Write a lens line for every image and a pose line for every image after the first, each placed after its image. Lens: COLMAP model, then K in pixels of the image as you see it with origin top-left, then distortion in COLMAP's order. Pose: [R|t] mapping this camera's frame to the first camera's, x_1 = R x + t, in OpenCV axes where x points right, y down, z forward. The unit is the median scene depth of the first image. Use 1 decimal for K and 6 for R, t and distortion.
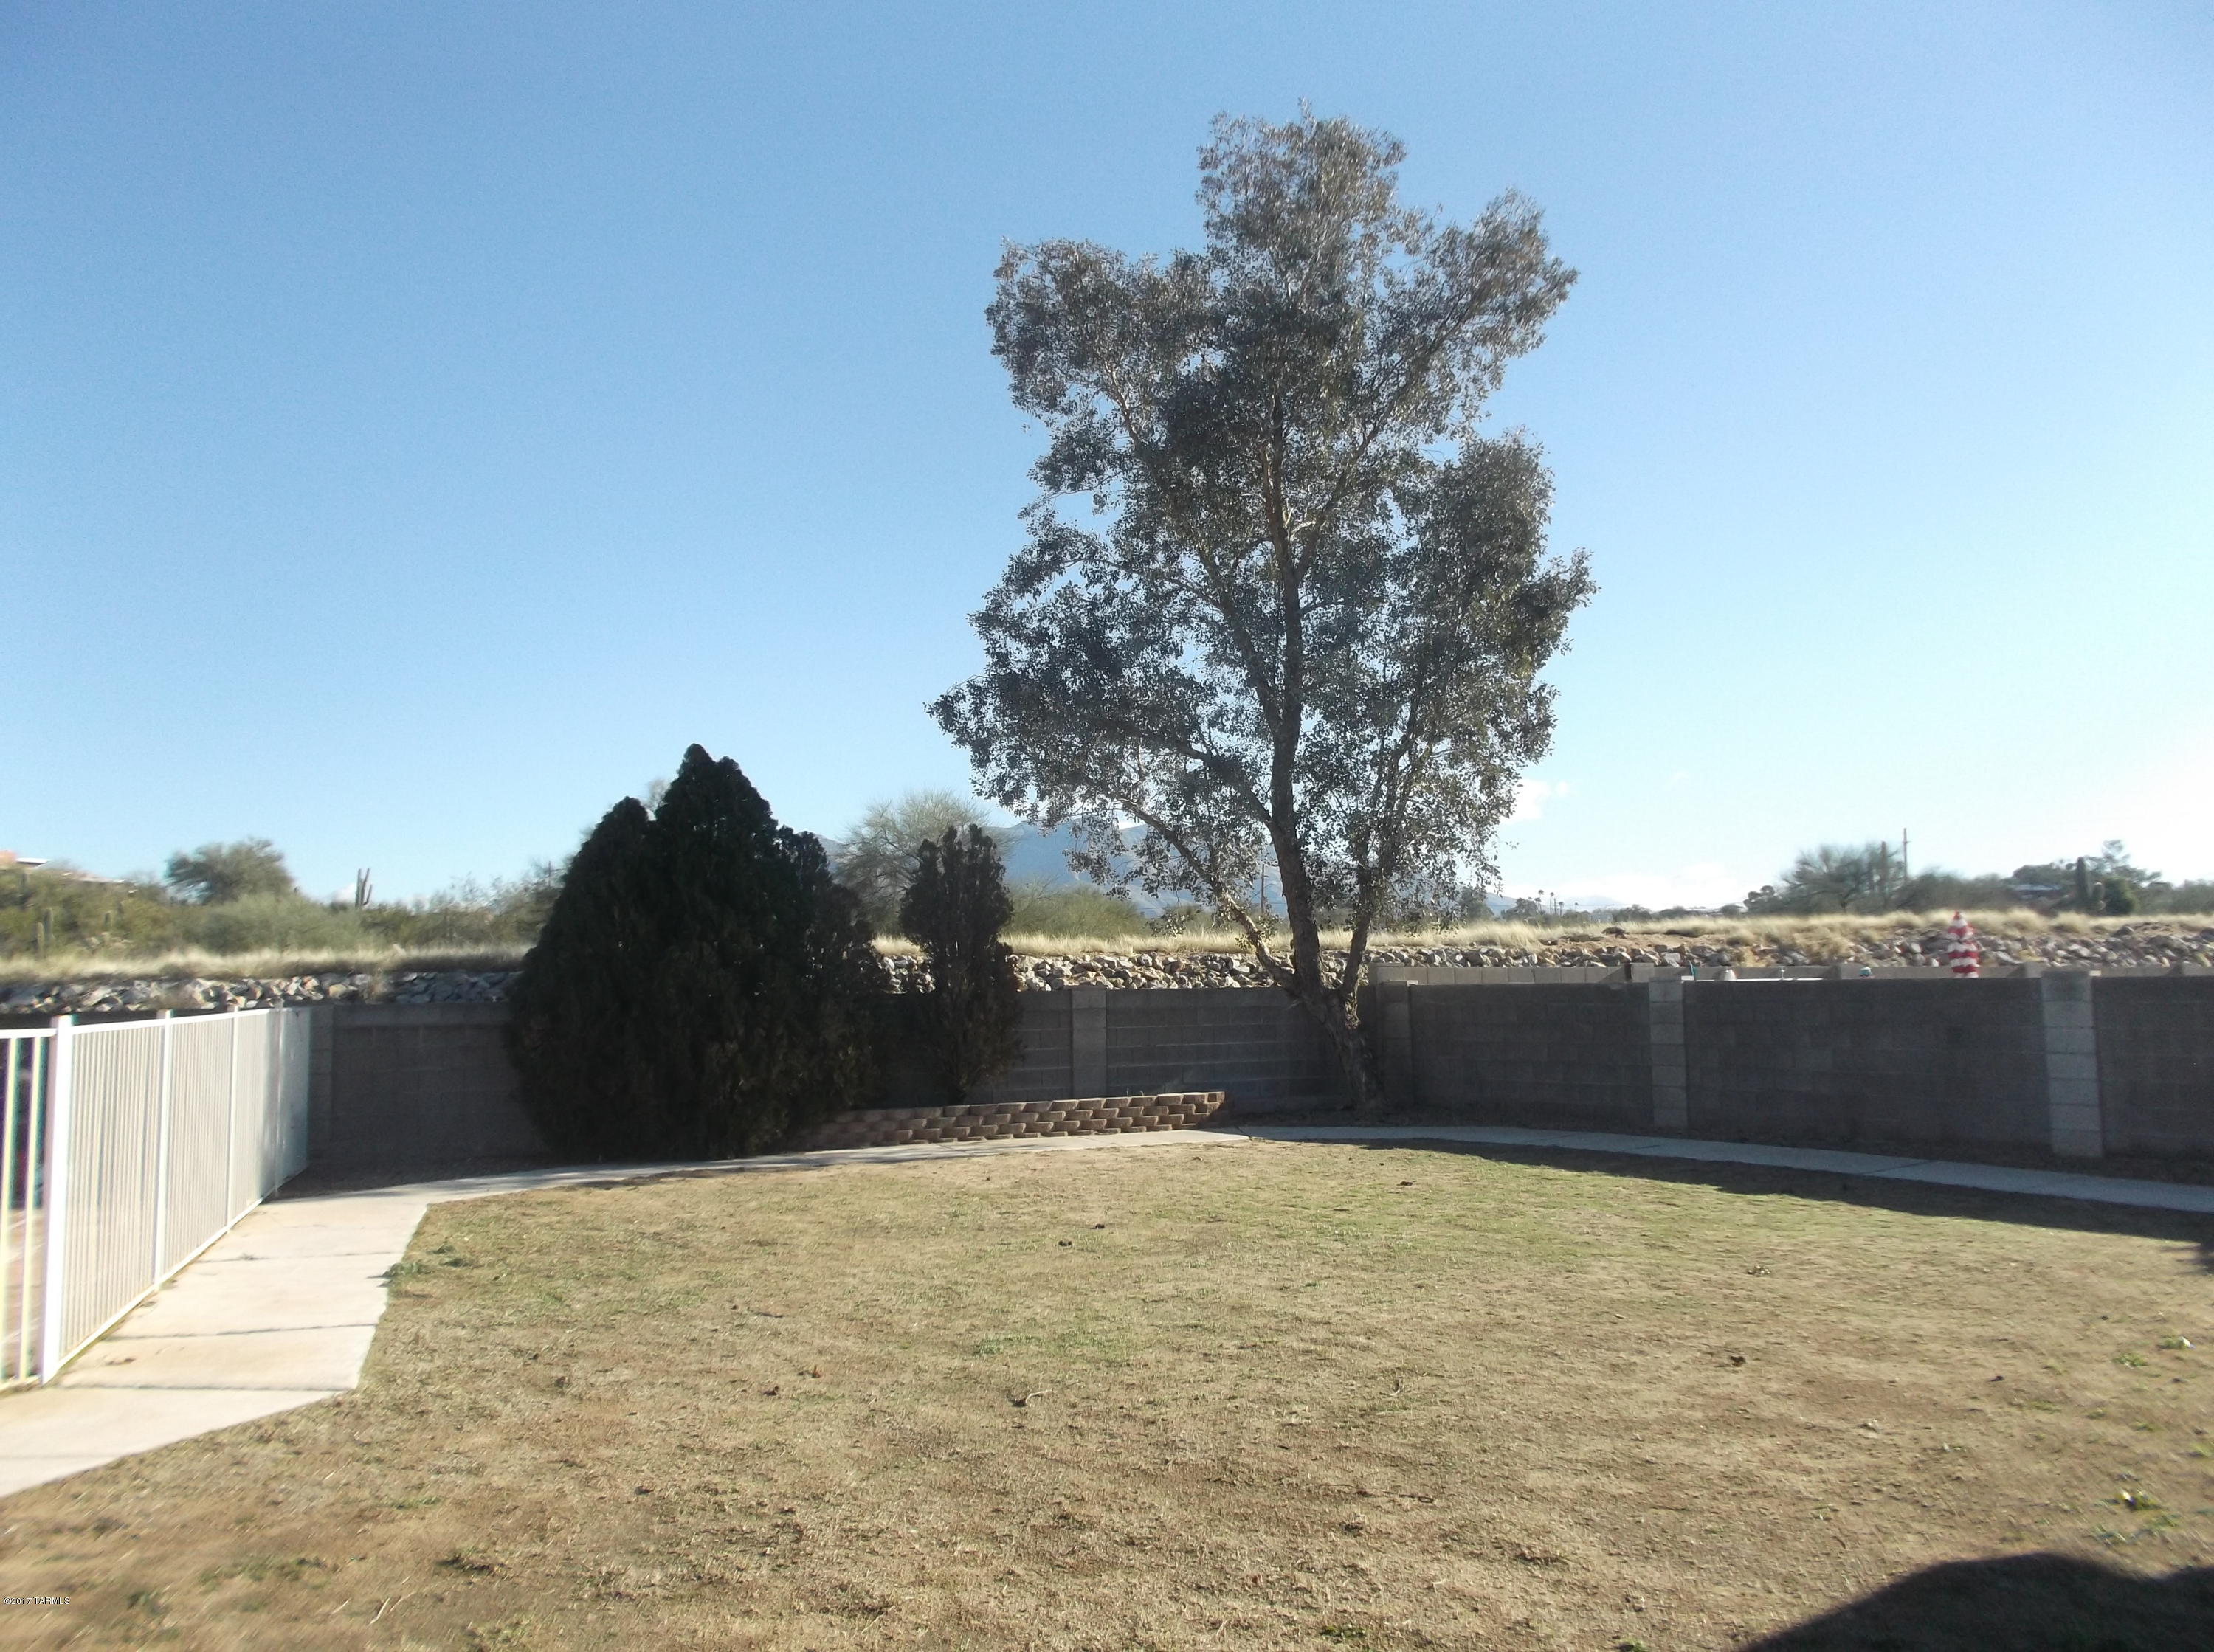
lens RADIAL K [[1735.7, 0, 1122.2], [0, 1735.7, 802.8], [0, 0, 1]] dist [-0.029176, 0.010060]
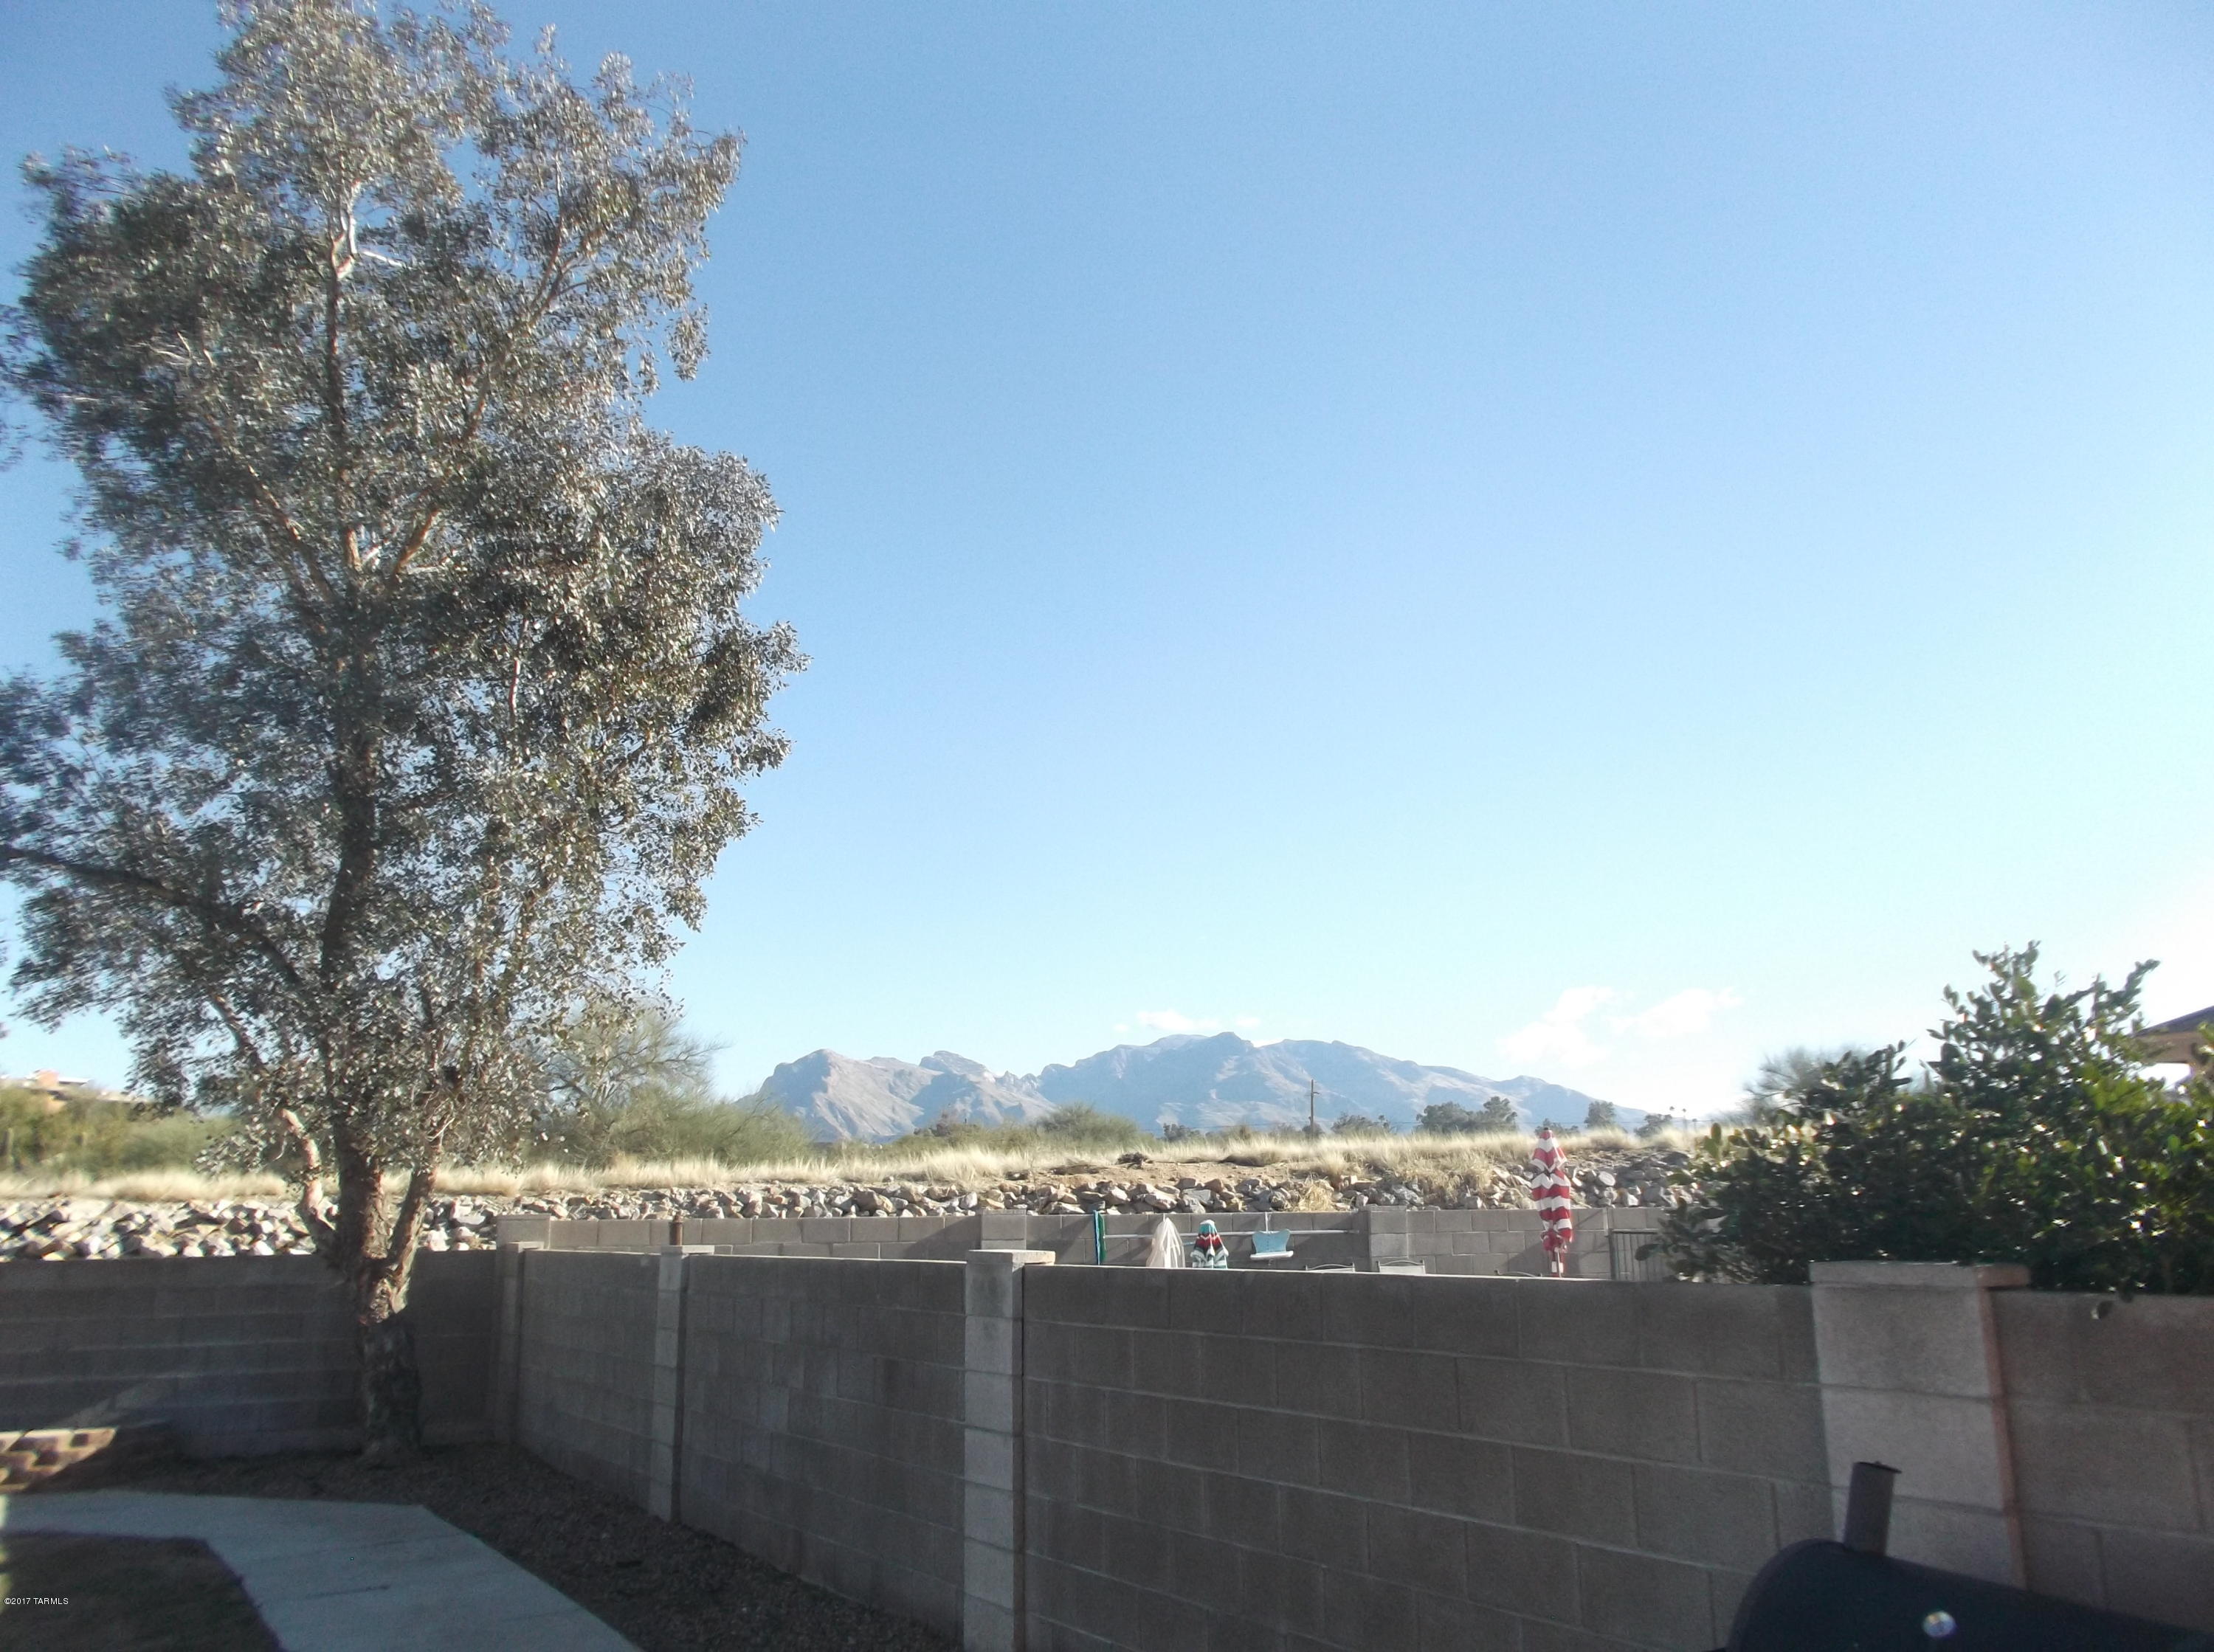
lens RADIAL K [[1735.7, 0, 1126.6], [0, 1735.7, 807.7], [0, 0, 1]] dist [-0.029176, 0.010060]
pose [[0.998236, -0.020557, -0.055707, 0.551655], [0.013479, 0.992120, -0.124567, 0.031615], [0.057829, 0.123596, 0.990646, 0.455712]]
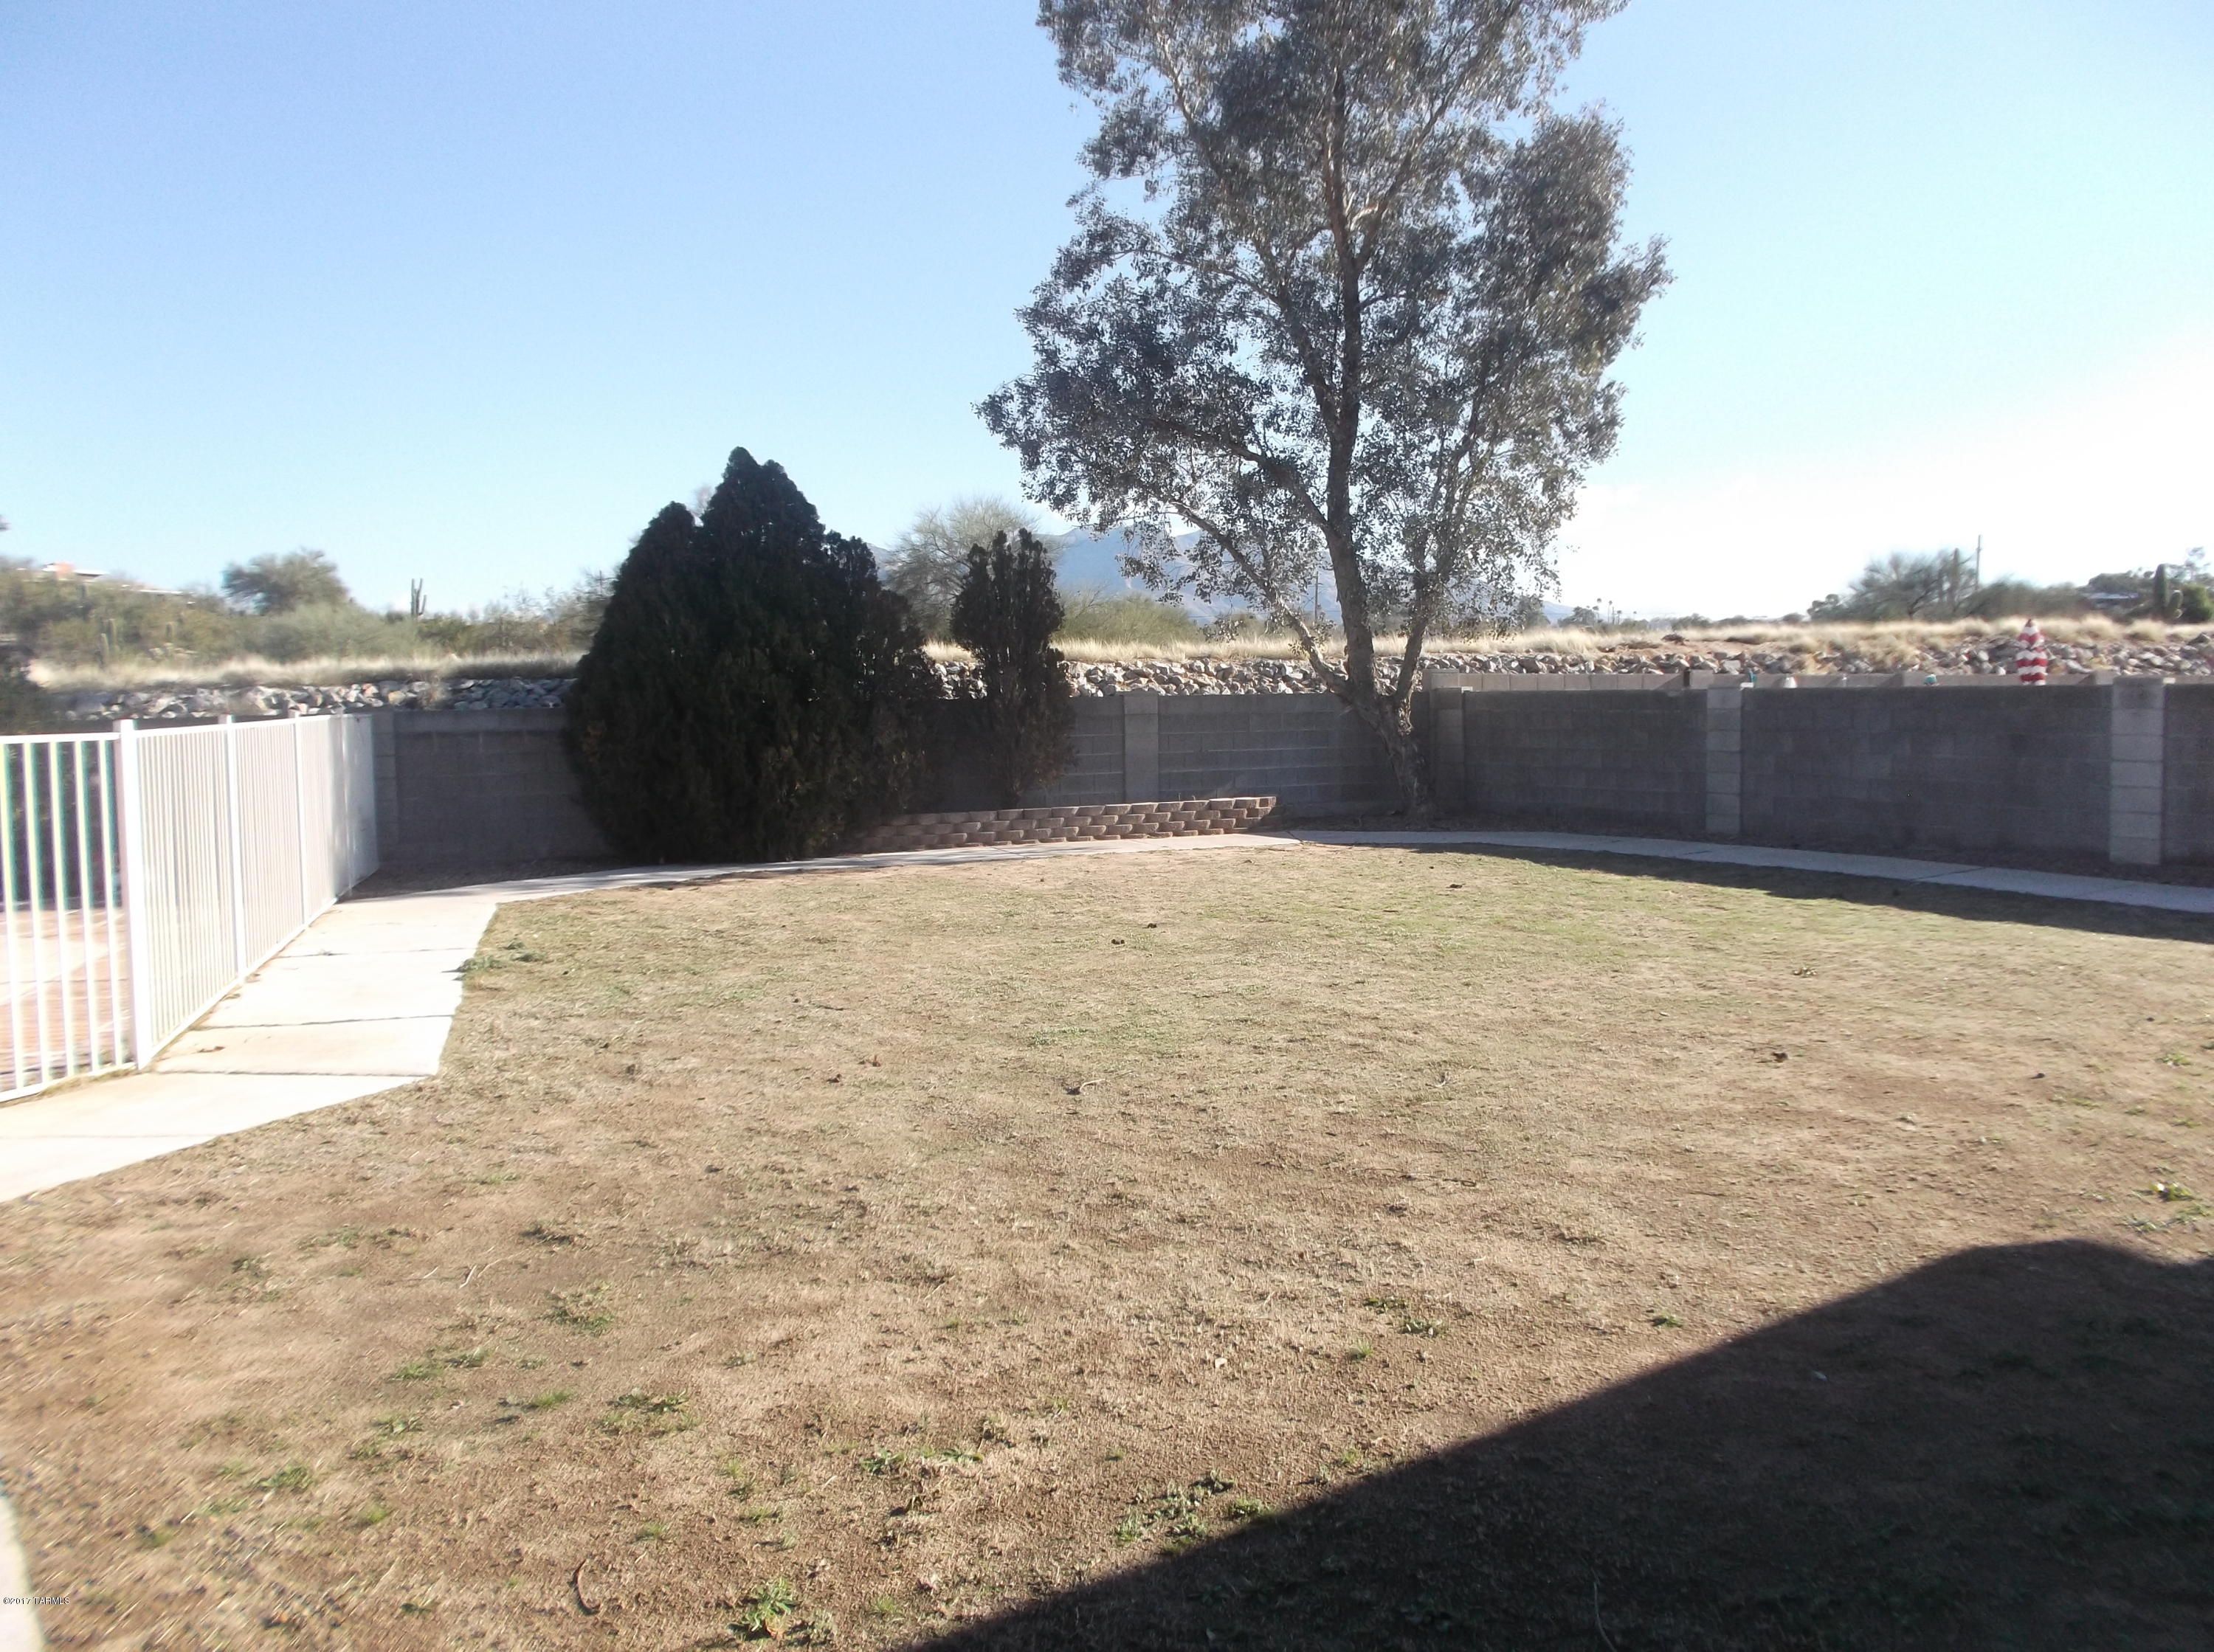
lens RADIAL K [[1735.7, 0, 1117.9], [0, 1735.7, 815.9], [0, 0, 1]] dist [-0.029176, 0.010060]
pose [[0.999471, 0.001394, -0.032483, 0.000055], [0.004262, 0.984840, 0.173414, 0.002921], [0.032232, -0.173460, 0.984313, 0.005633]]
